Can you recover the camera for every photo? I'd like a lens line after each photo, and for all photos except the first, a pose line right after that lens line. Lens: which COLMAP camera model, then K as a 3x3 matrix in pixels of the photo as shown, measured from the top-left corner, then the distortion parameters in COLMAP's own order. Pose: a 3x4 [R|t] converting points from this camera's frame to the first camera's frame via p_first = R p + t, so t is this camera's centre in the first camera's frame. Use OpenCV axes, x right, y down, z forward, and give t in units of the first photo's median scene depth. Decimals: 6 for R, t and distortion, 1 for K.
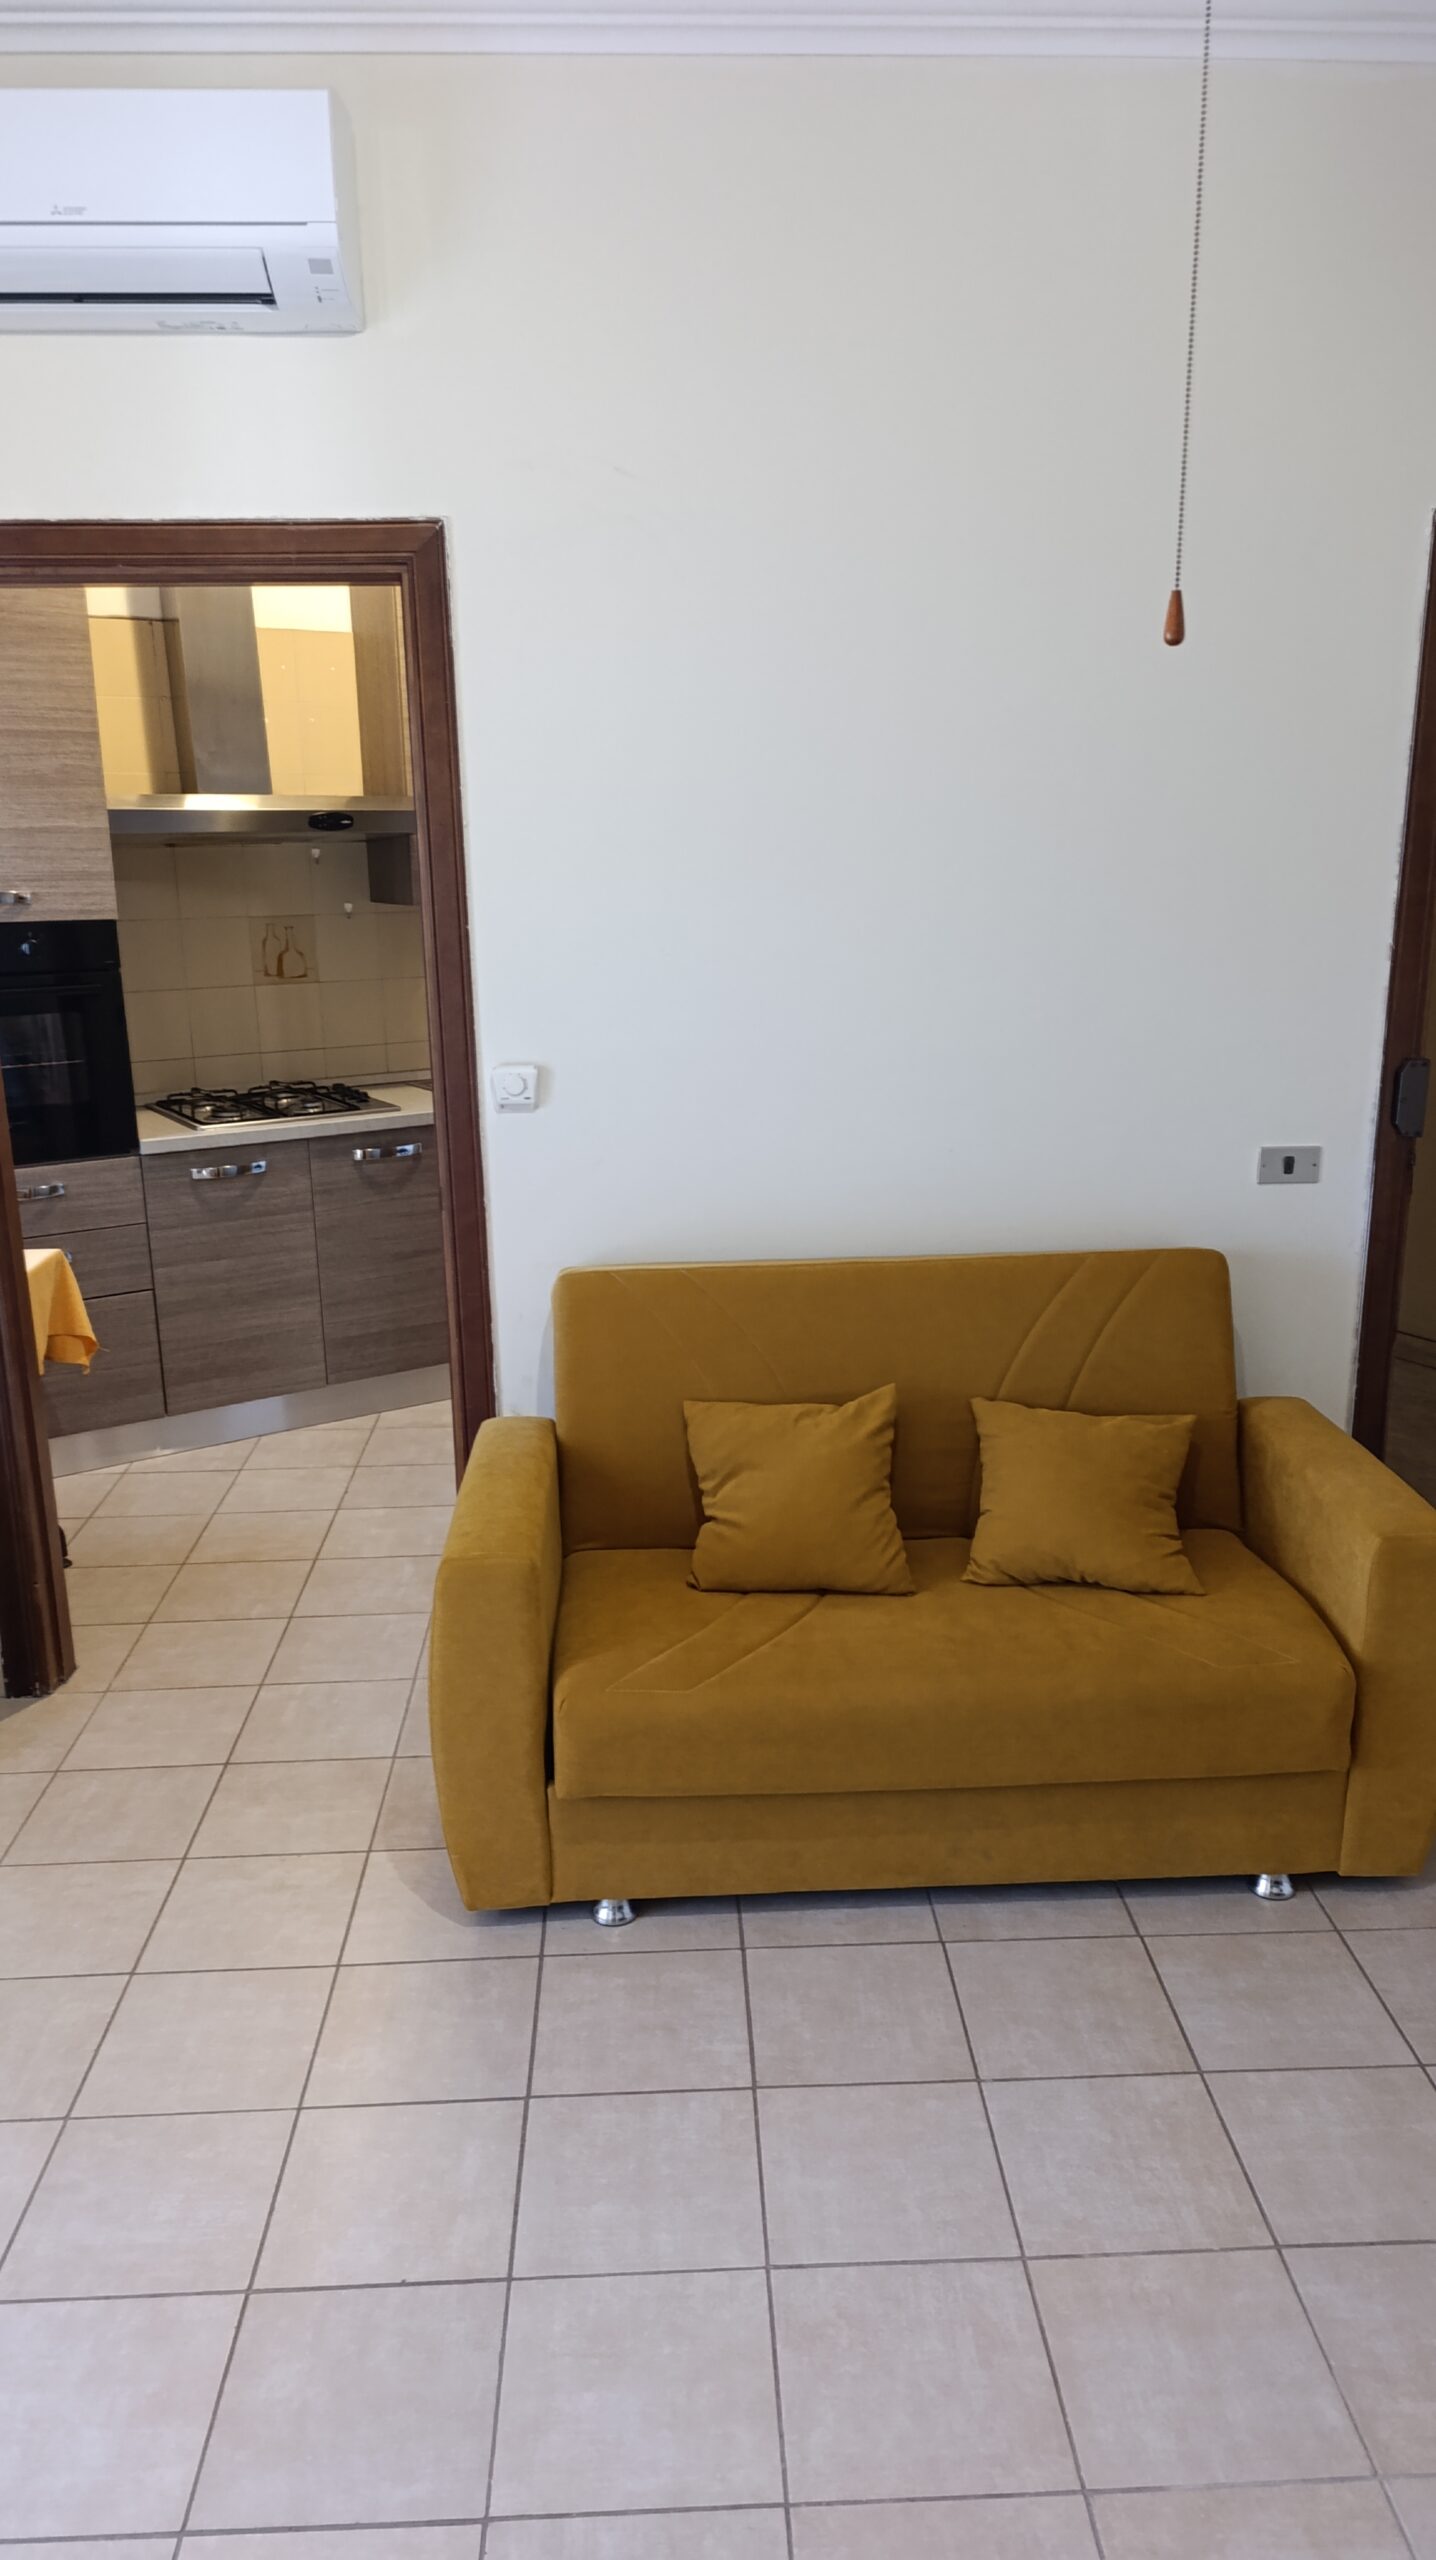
lens RADIAL K [[1752.7, 0, 719.8], [0, 1752.7, 1283.6], [0, 0, 1]] dist [0.044825, -0.046215]
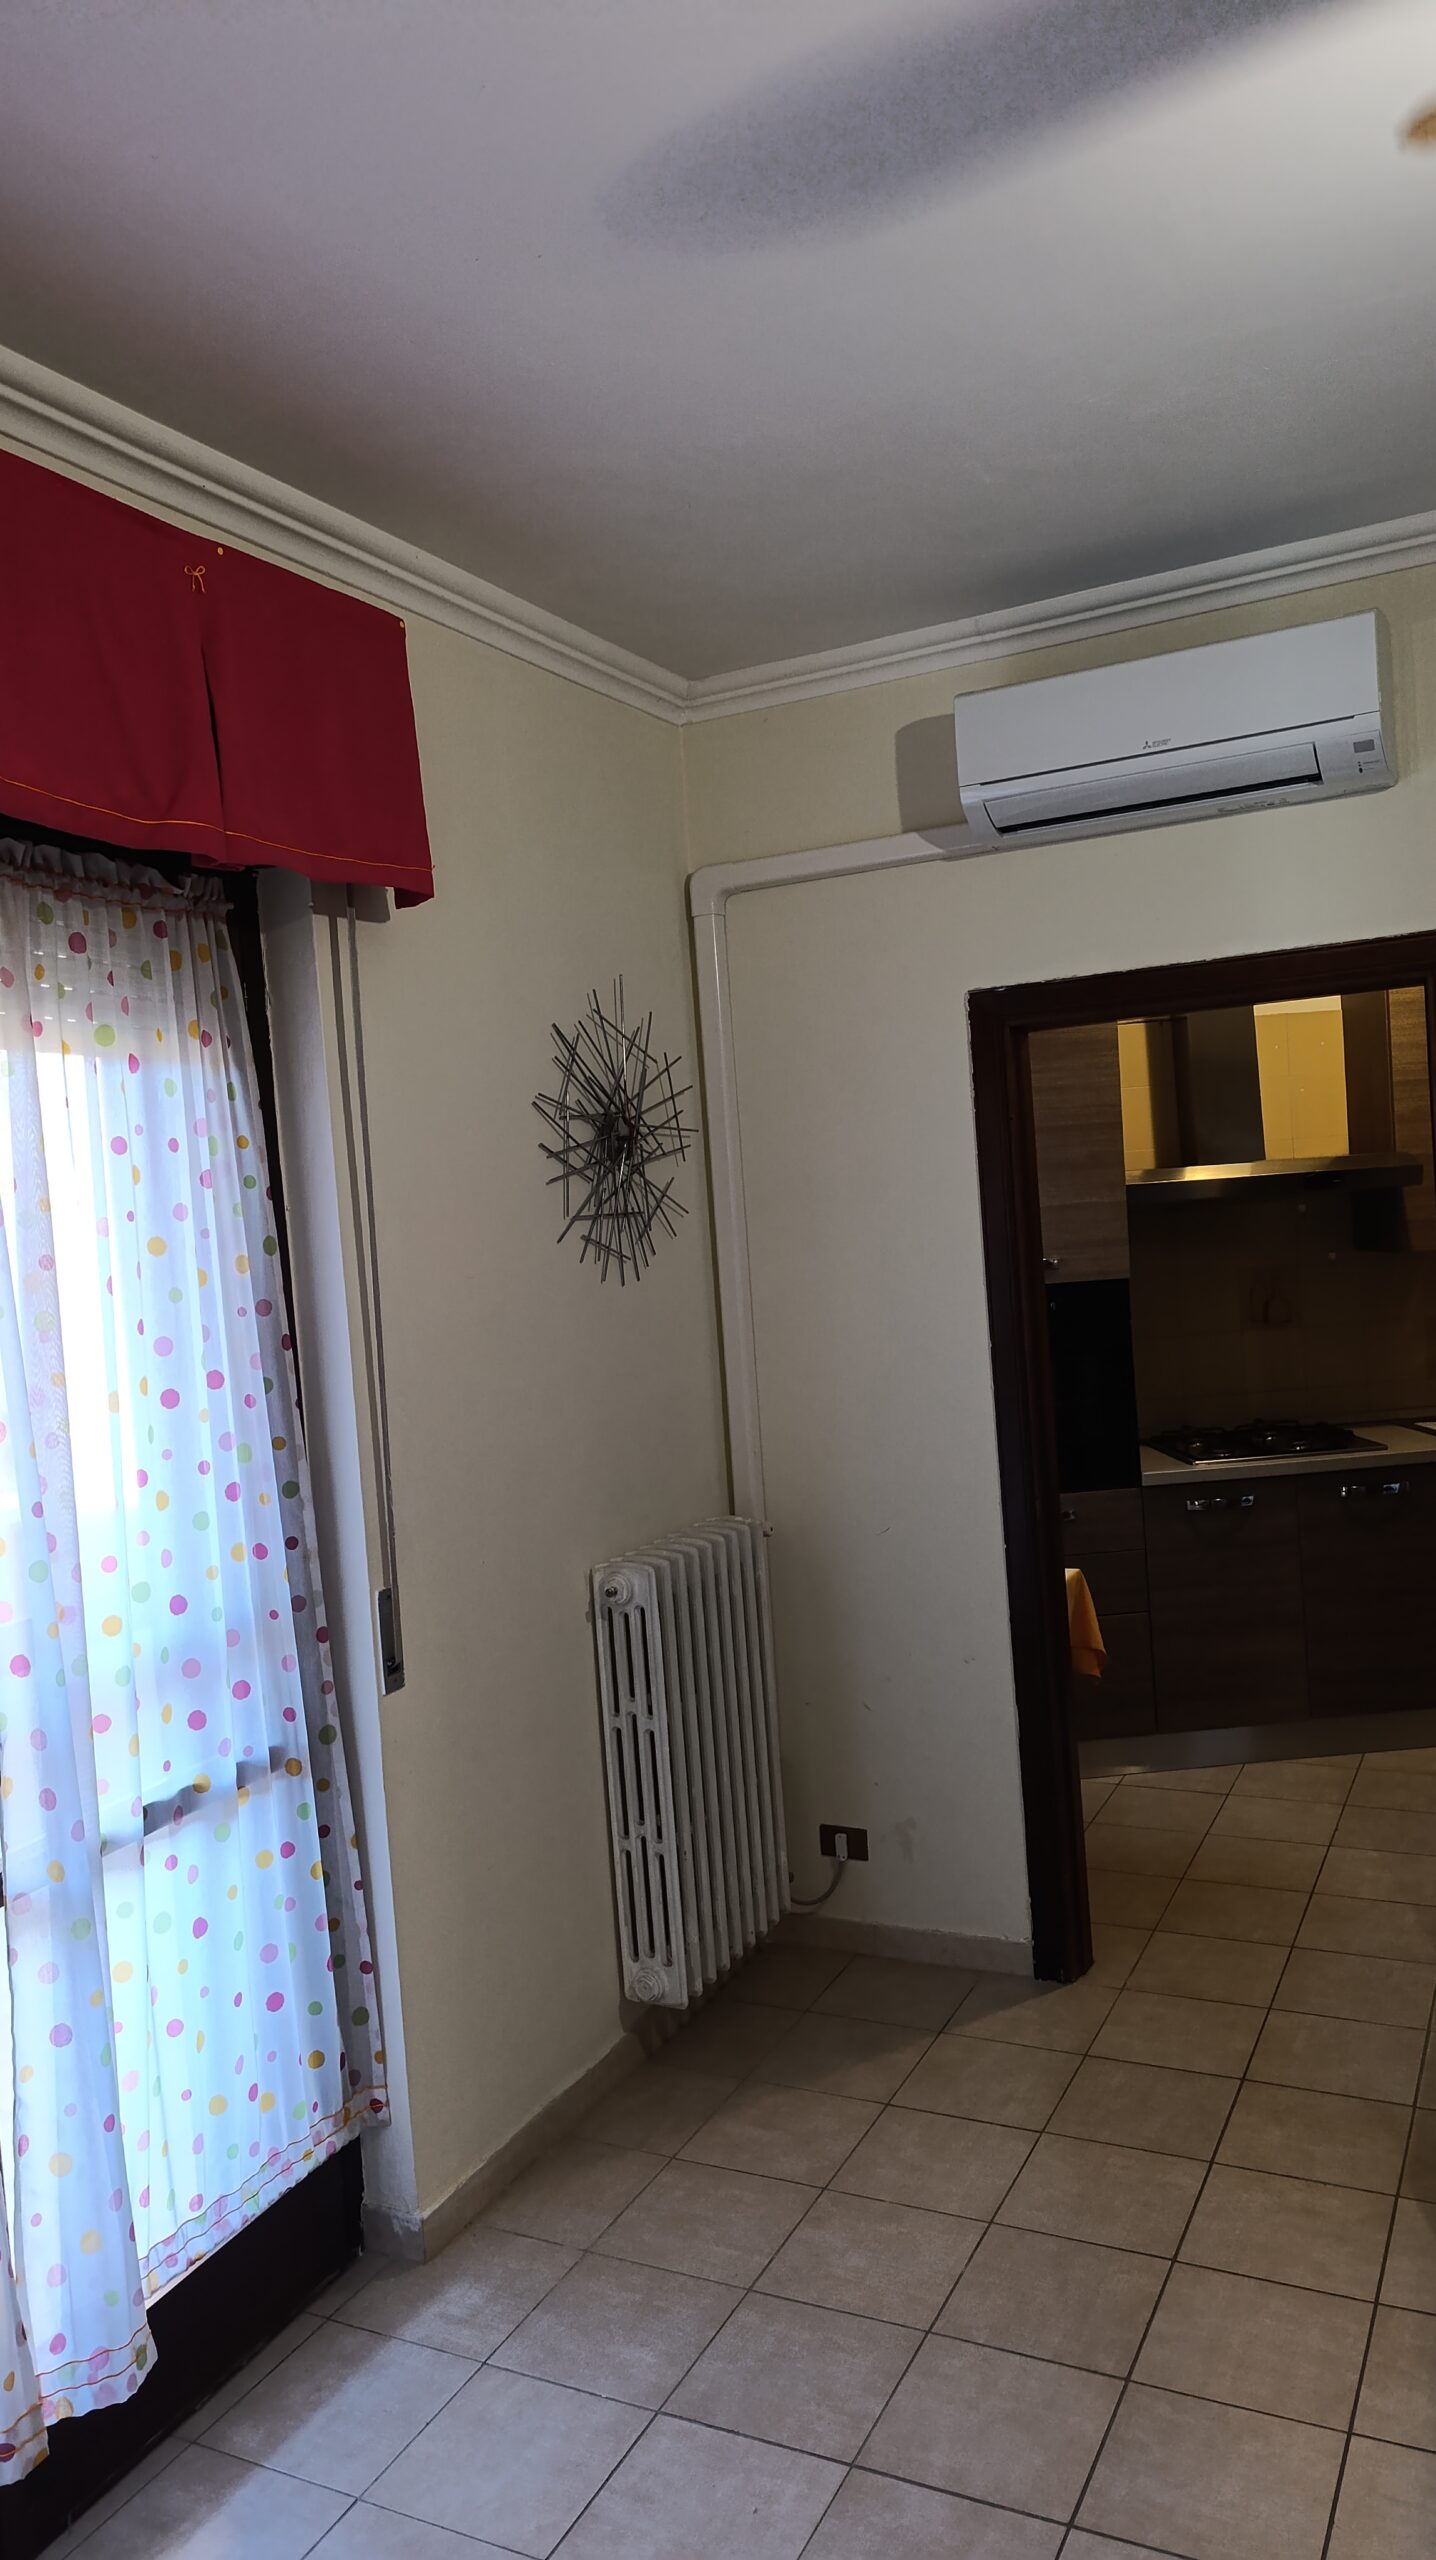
lens RADIAL K [[1752.7, 0, 719.3], [0, 1752.7, 1284.0], [0, 0, 1]] dist [0.044825, -0.046215]
pose [[0.873172, -0.029304, -0.486531, -0.022593], [-0.061638, 0.983539, -0.169860, 0.005945], [0.483500, 0.178305, 0.856992, -0.100479]]
